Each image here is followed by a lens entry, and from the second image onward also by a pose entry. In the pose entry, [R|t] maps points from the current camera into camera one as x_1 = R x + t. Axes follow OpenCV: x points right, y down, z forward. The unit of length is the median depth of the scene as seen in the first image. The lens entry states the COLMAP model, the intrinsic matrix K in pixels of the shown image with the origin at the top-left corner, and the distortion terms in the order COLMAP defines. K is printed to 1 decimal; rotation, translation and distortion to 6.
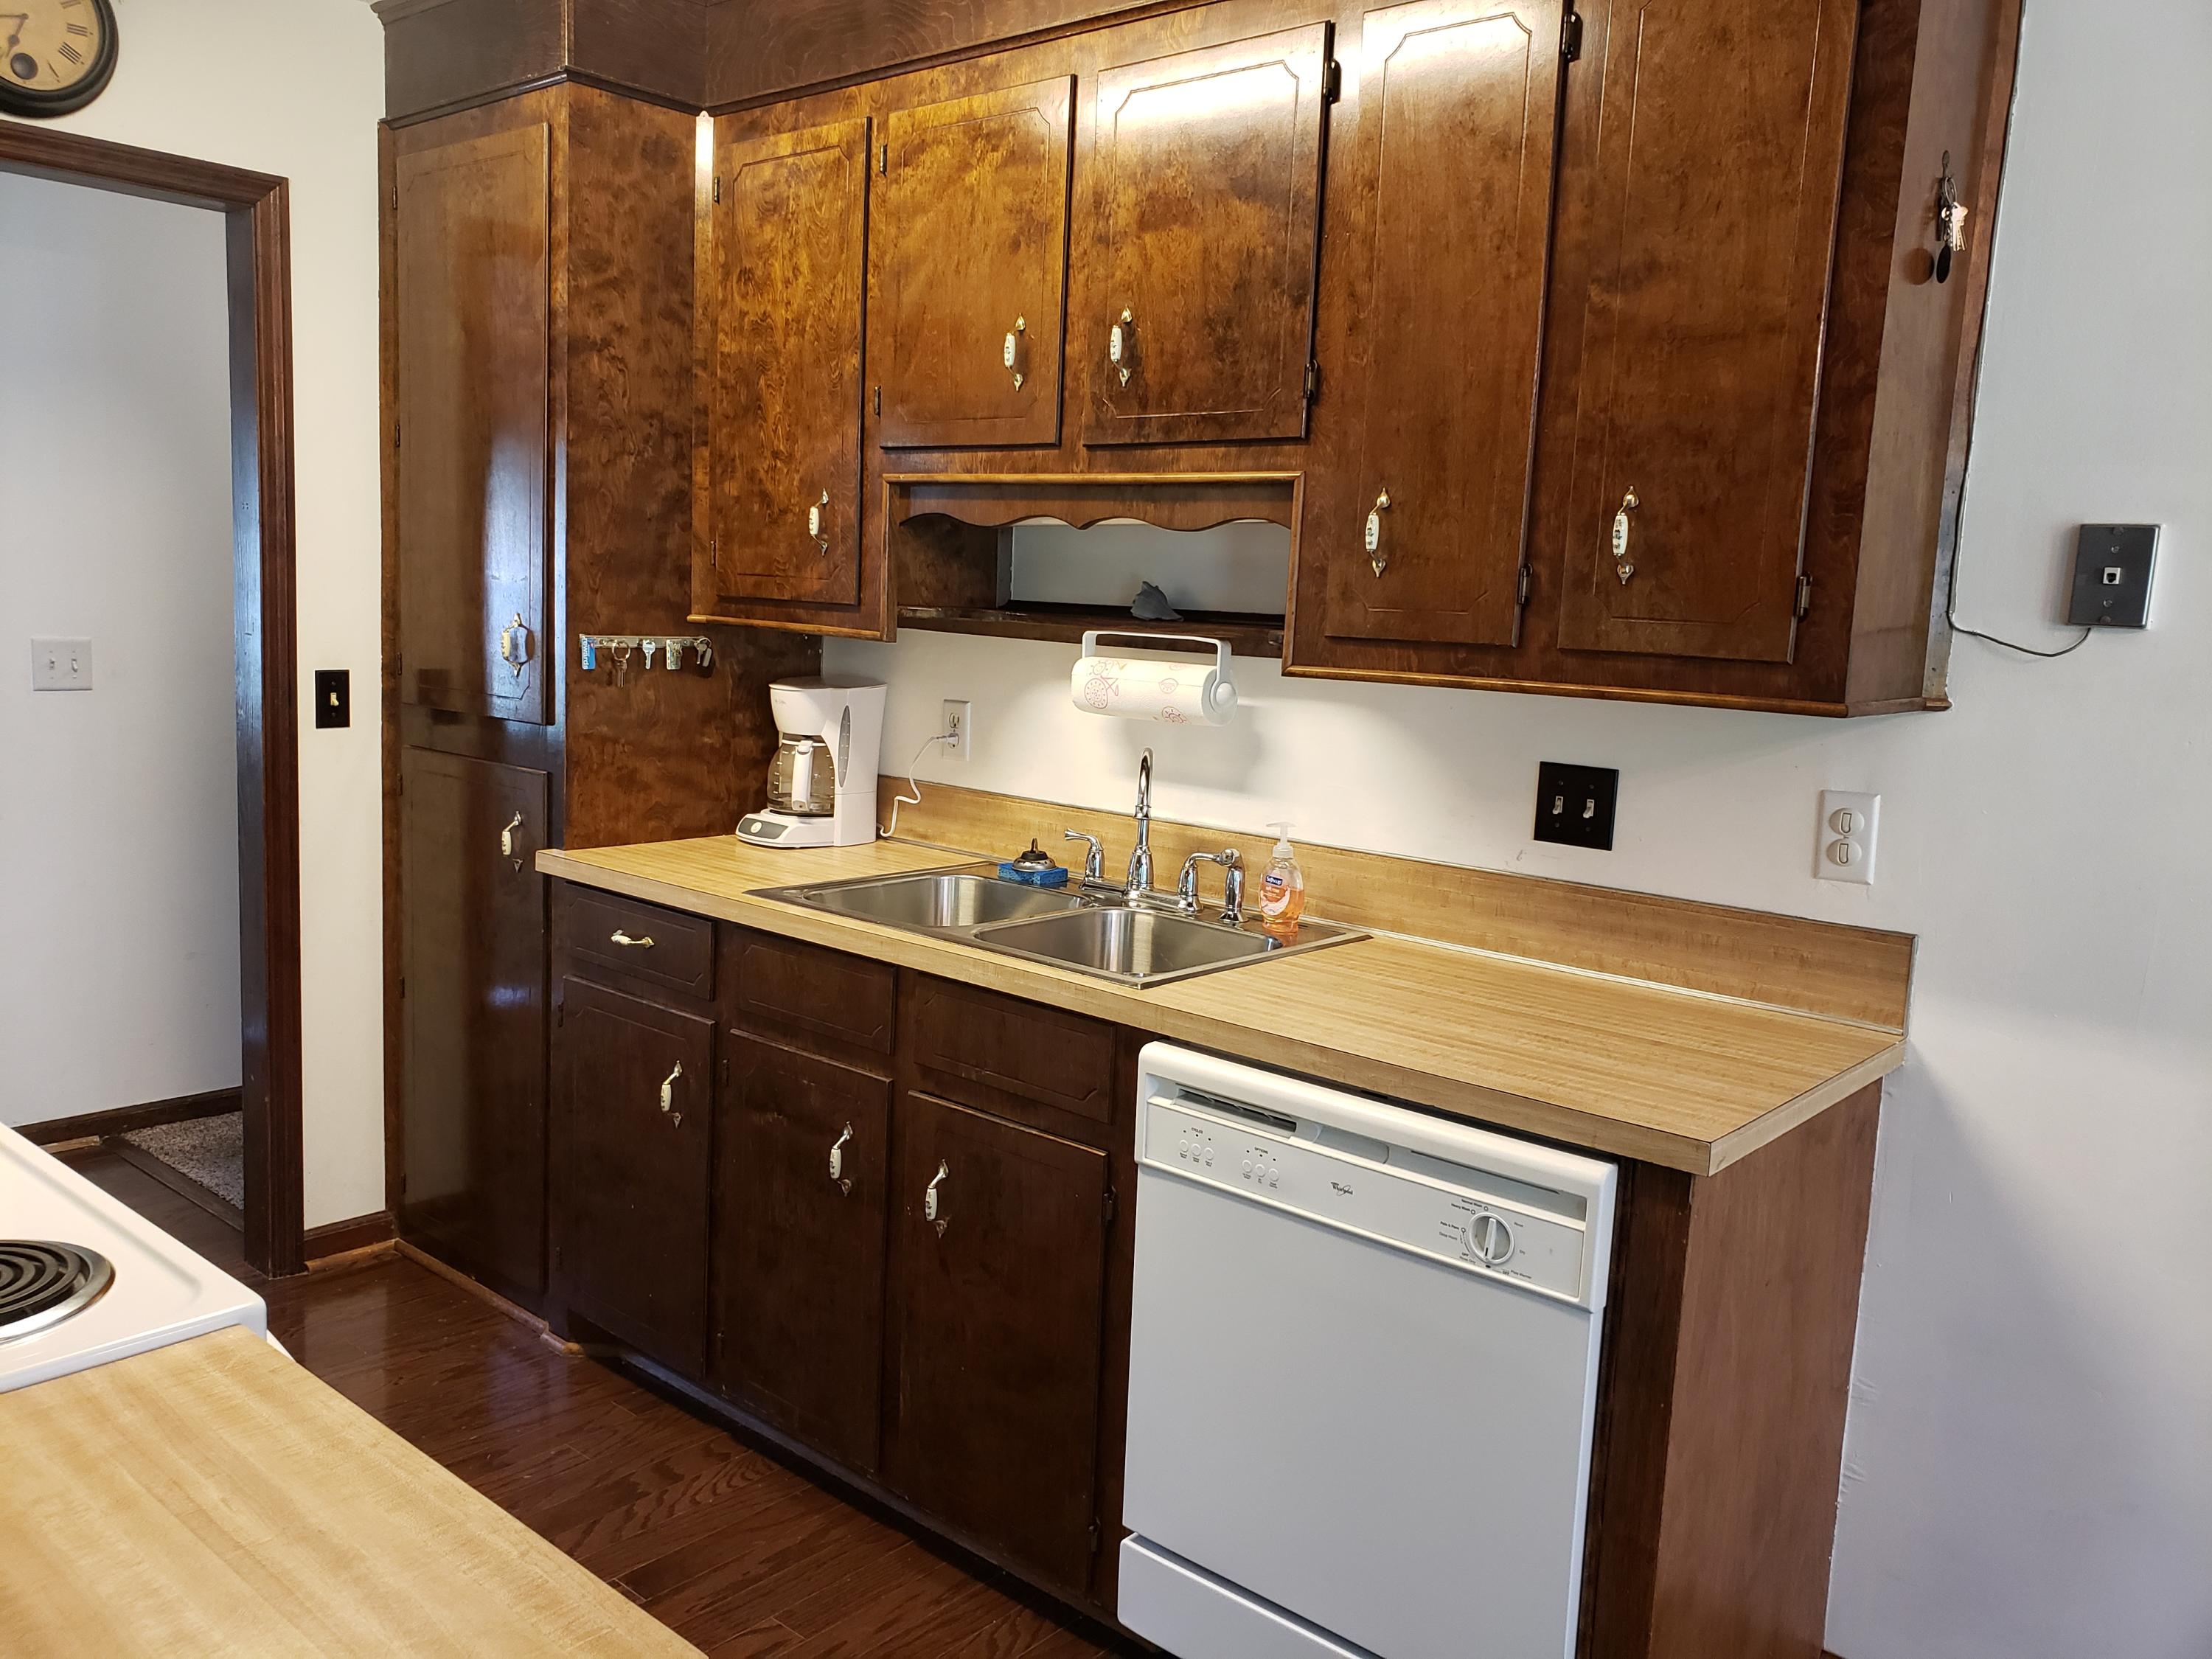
lens RADIAL K [[1700.2, 0, 1067.3], [0, 1700.2, 828.6], [0, 0, 1]] dist [0.001056, 0.003043]
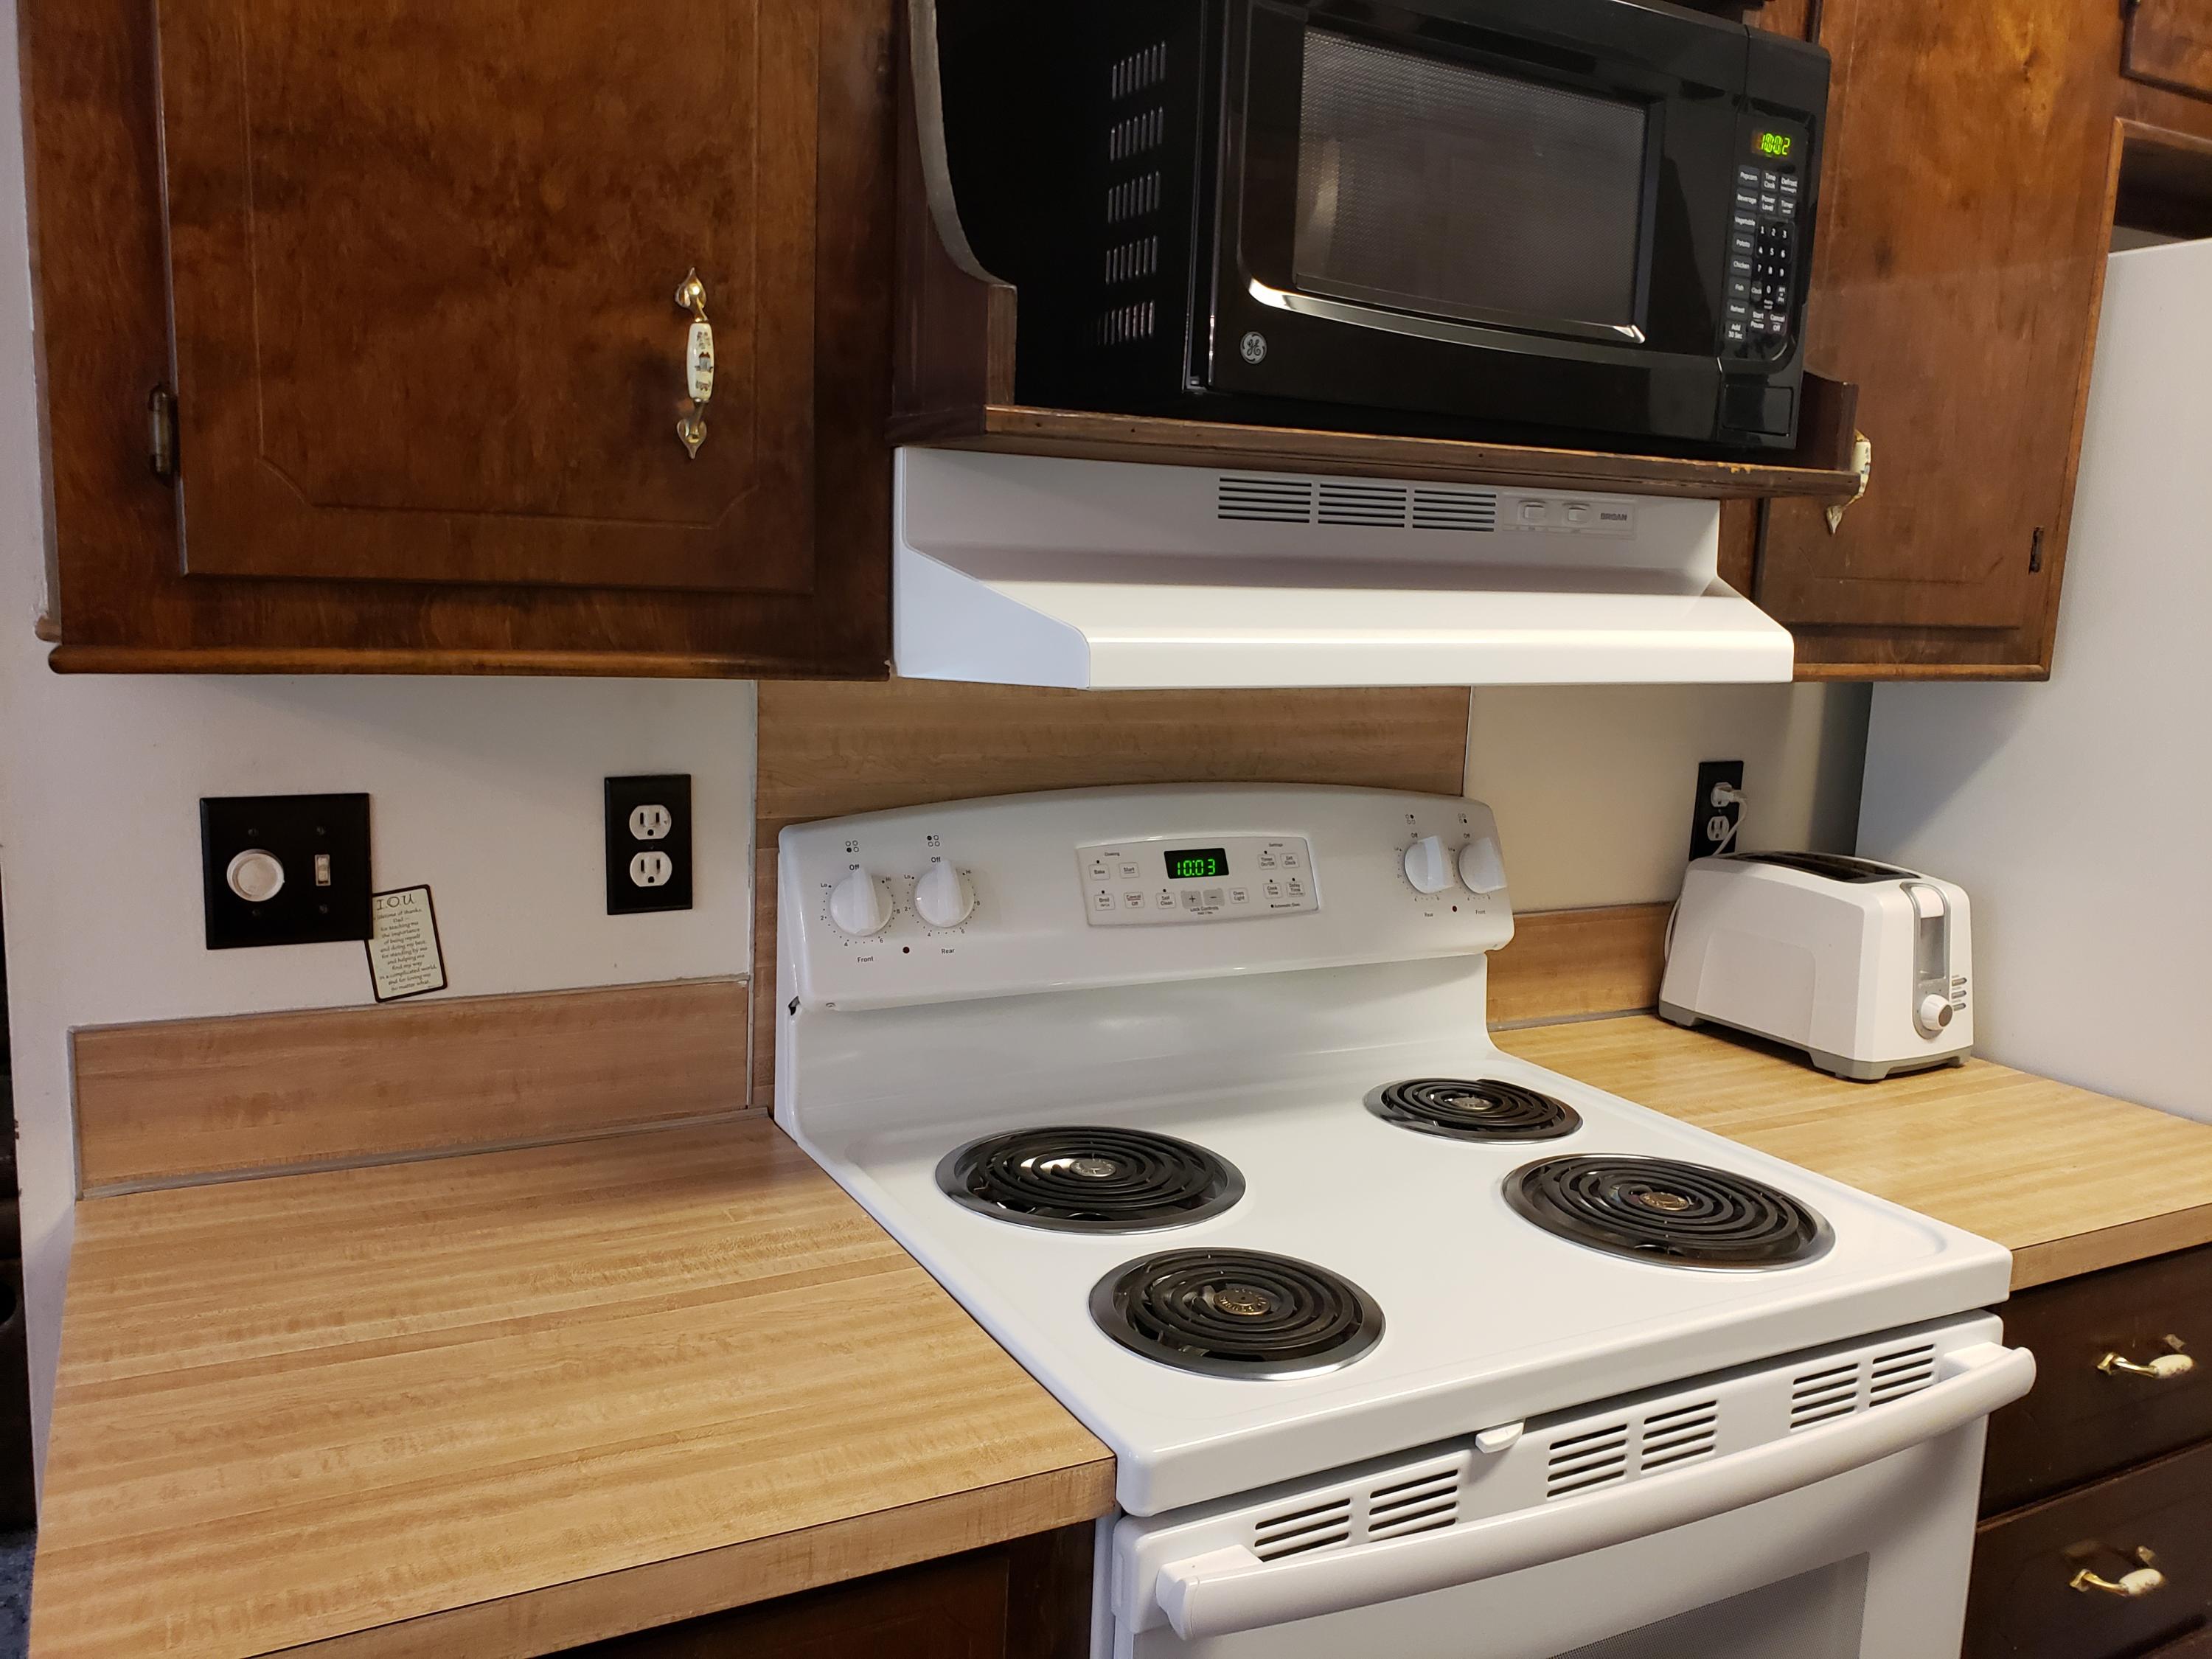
lens RADIAL K [[1716.2, 0, 1095.6], [0, 1716.2, 823.8], [0, 0, 1]] dist [0.011150, 0.012491]
pose [[-0.346541, 0.083854, -0.934279, 0.114288], [-0.185850, 0.970115, 0.156005, -0.057280], [0.919440, 0.227697, -0.320601, 0.481865]]
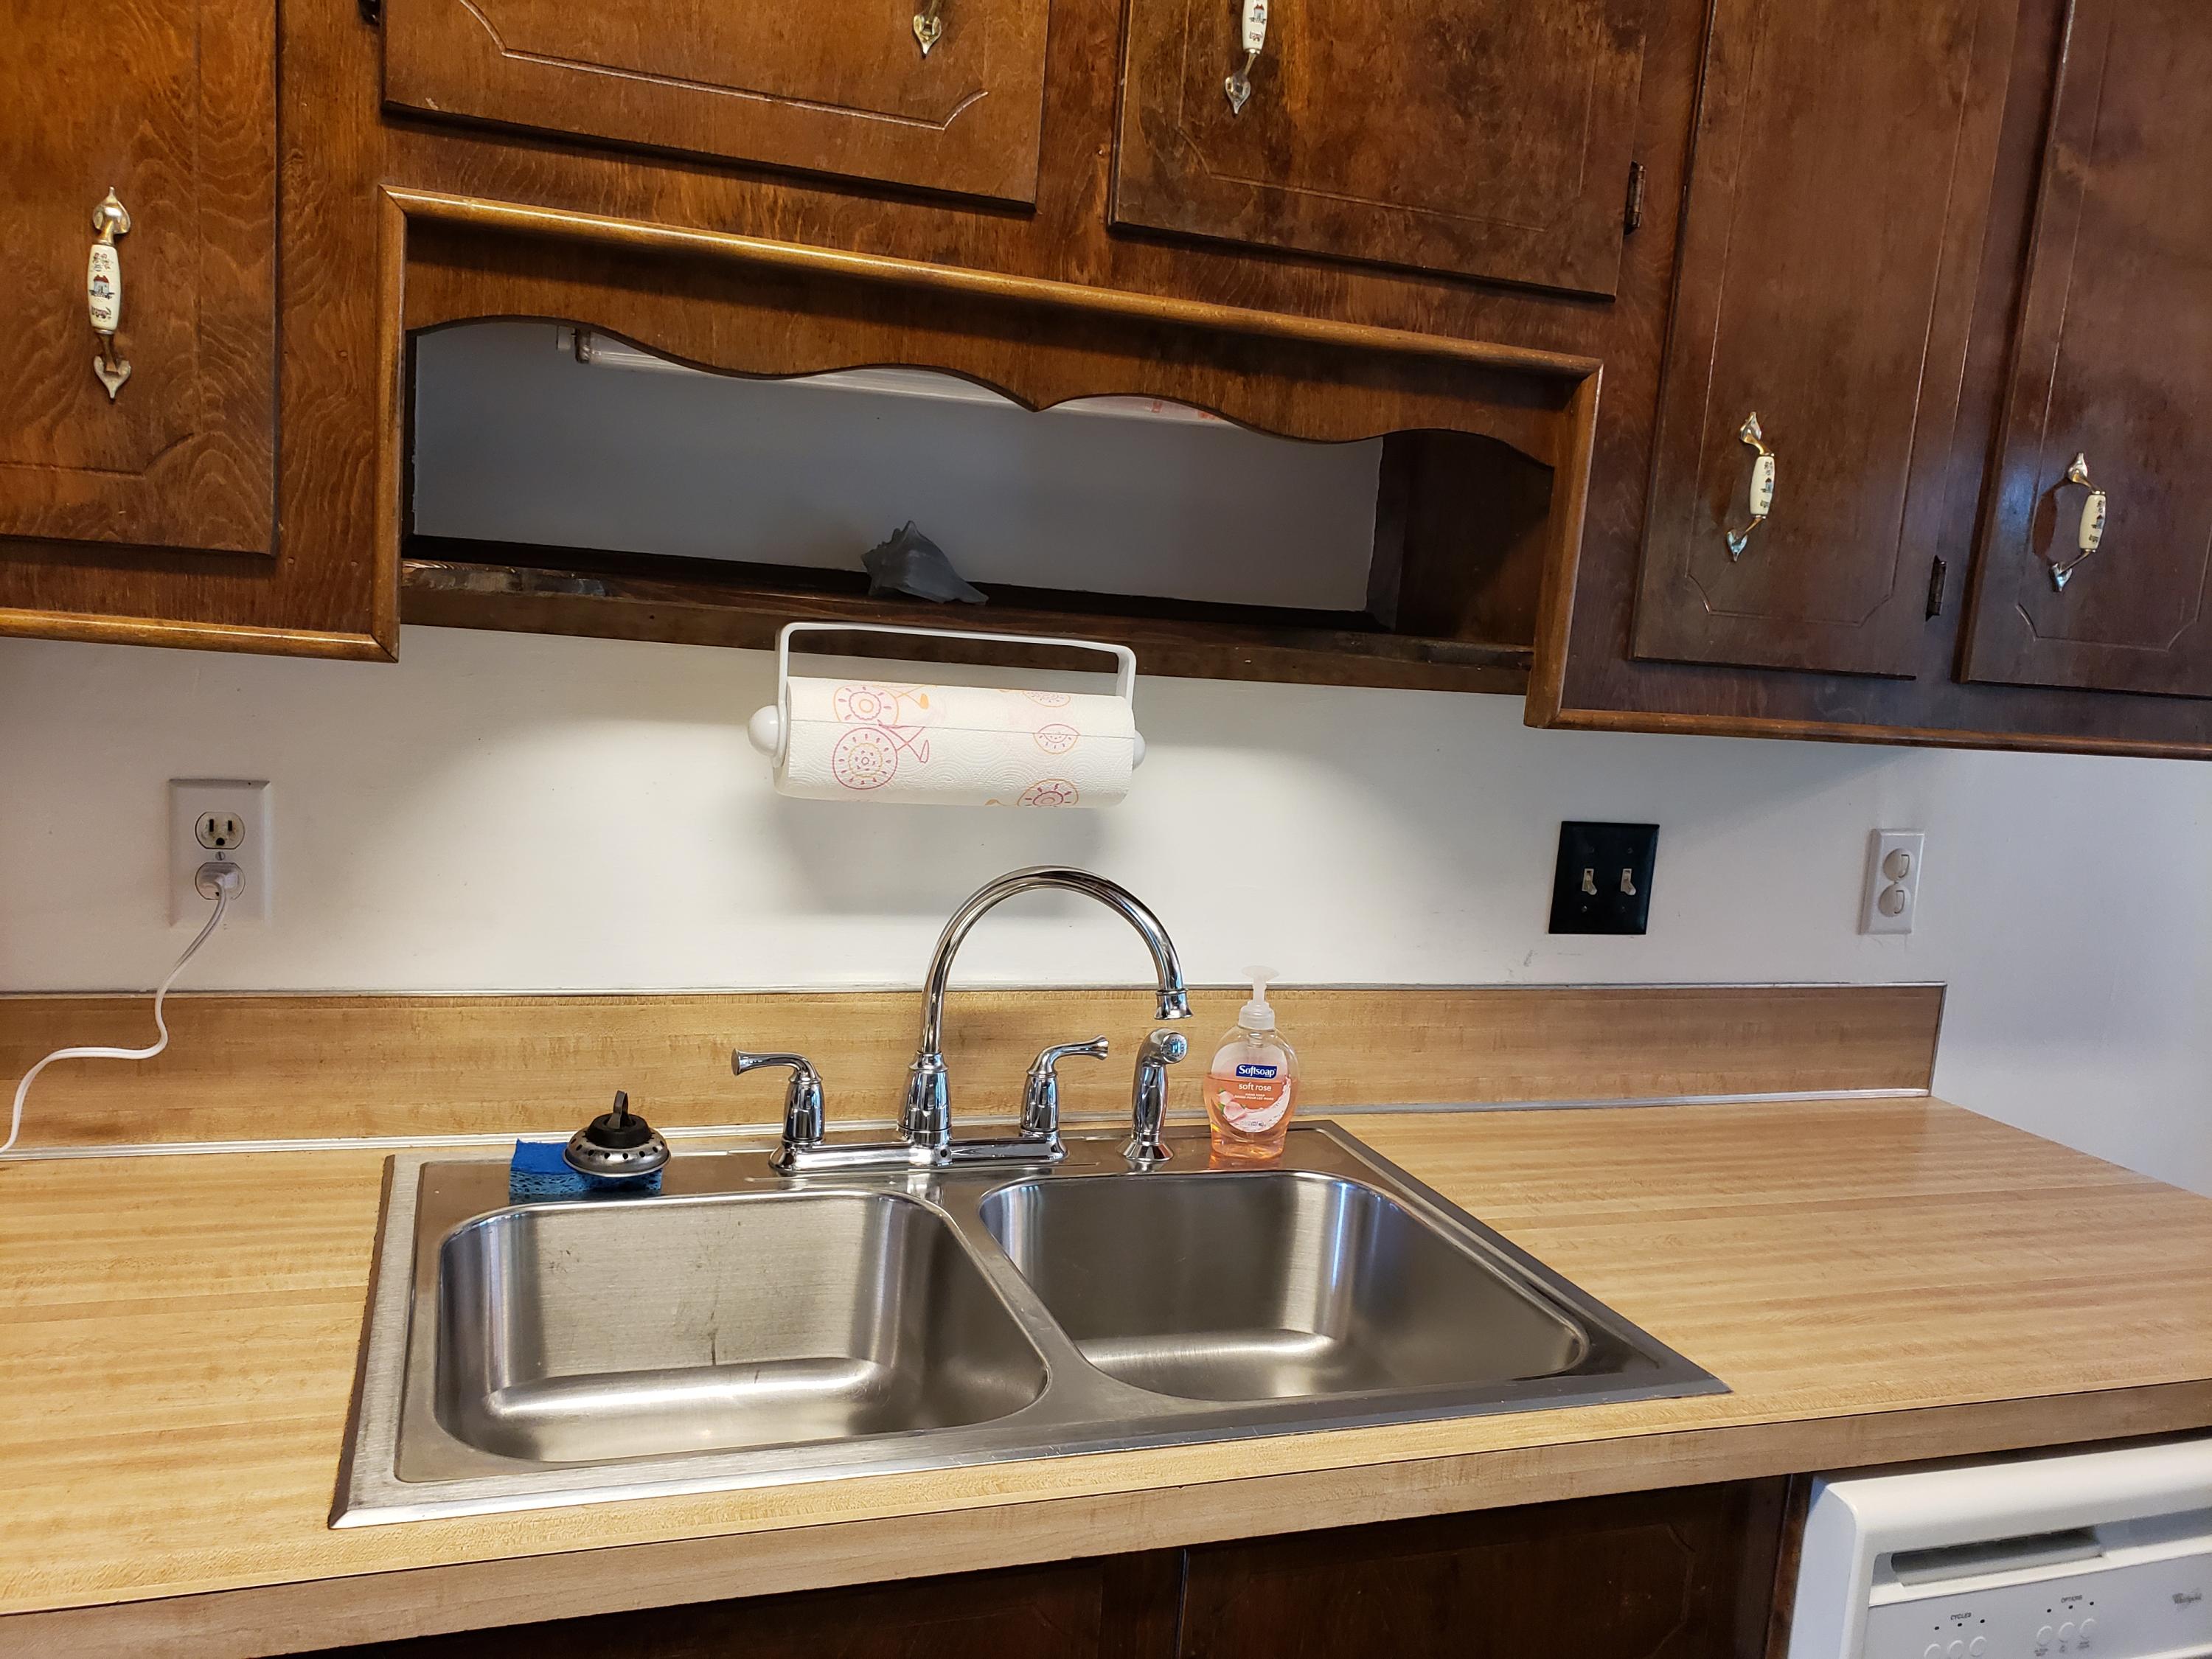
lens RADIAL K [[1700.2, 0, 1067.3], [0, 1700.2, 828.6], [0, 0, 1]] dist [0.001056, 0.003043]
pose [[0.498965, -0.119439, 0.858352, -0.362617], [0.071418, 0.992755, 0.096626, -0.102345], [-0.863674, 0.013089, 0.503880, 0.717154]]
